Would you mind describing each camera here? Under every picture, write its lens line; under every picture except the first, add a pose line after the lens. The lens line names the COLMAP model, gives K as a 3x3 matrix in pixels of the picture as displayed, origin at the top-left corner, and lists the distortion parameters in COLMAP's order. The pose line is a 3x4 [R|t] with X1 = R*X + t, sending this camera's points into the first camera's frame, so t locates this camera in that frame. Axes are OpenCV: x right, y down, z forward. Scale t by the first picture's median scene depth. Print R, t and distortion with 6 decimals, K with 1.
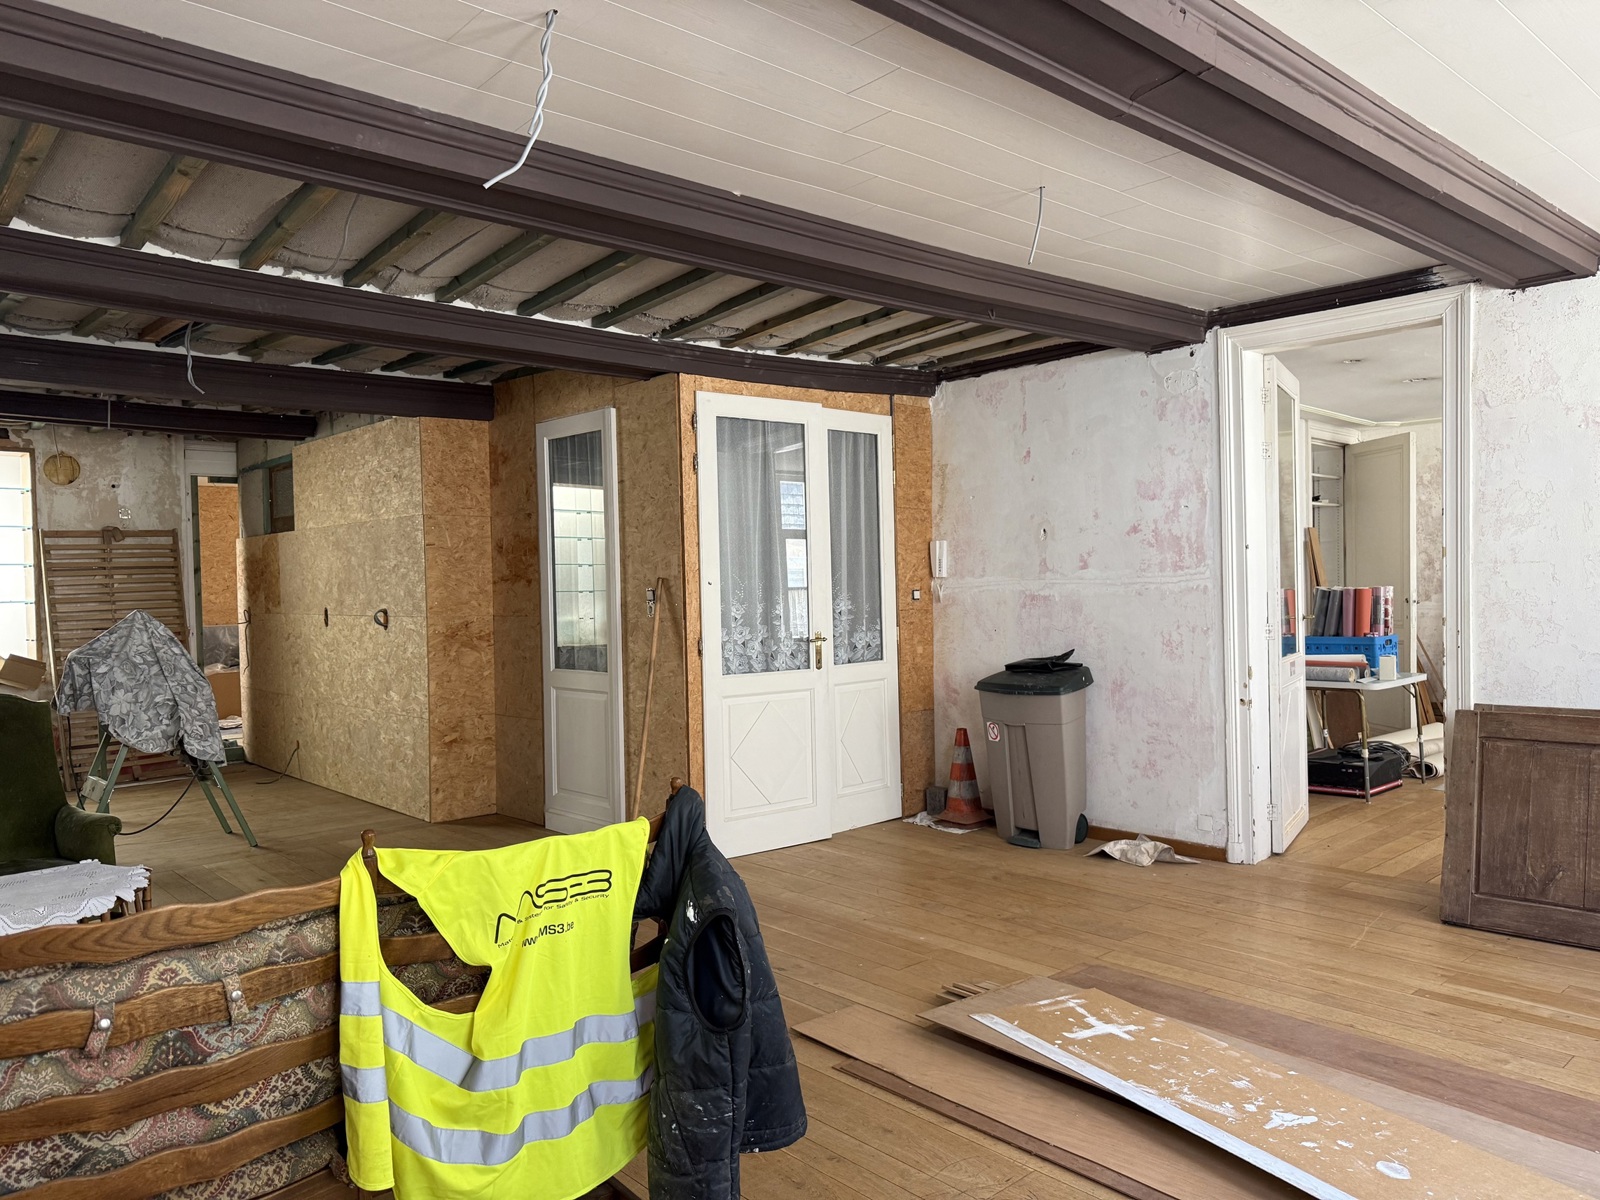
lens RADIAL K [[1139.1, 0, 800.0], [0, 1139.1, 600.0], [0, 0, 1]] dist [0.006957, 0.002128]
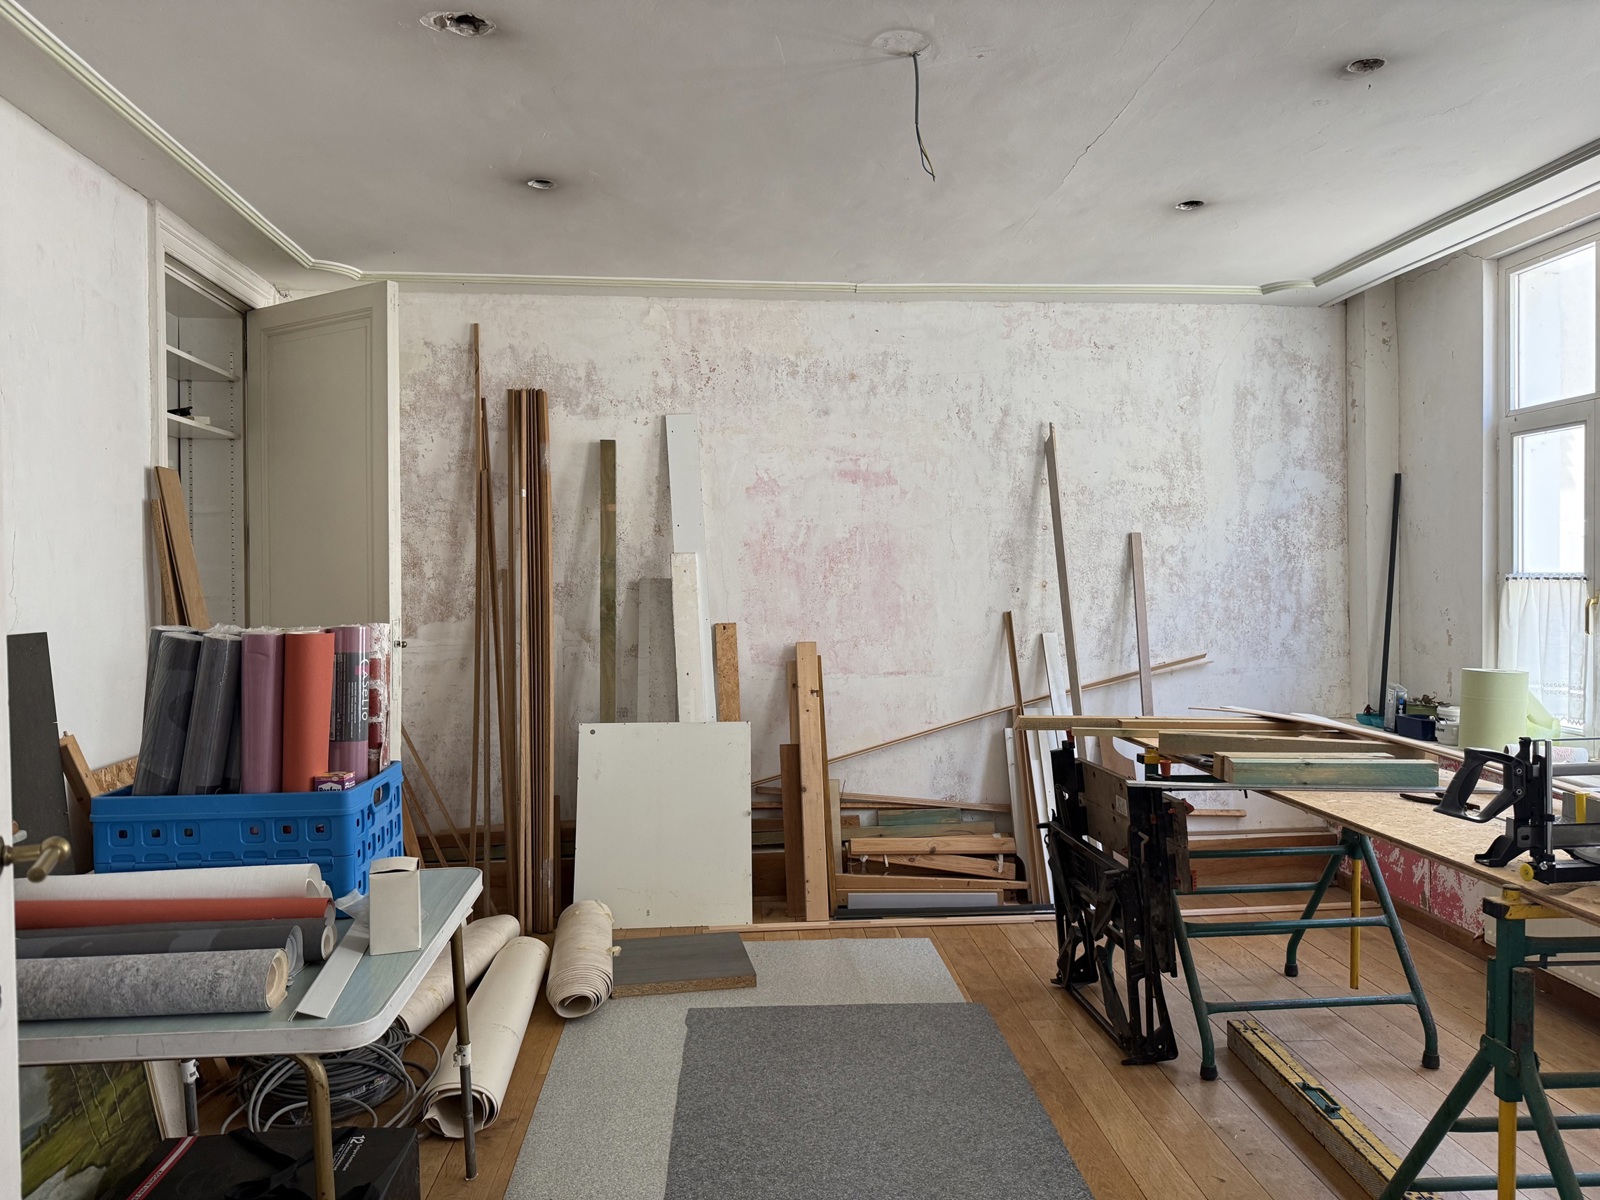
lens RADIAL K [[1090.7, 0, 800.0], [0, 1090.7, 600.0], [0, 0, 1]] dist [0.004061, 0.000828]
pose [[0.610201, -0.001402, 0.792245, 0.335536], [0.005944, 0.999978, -0.002809, -0.017318], [-0.792224, 0.006423, 0.610196, 0.703310]]
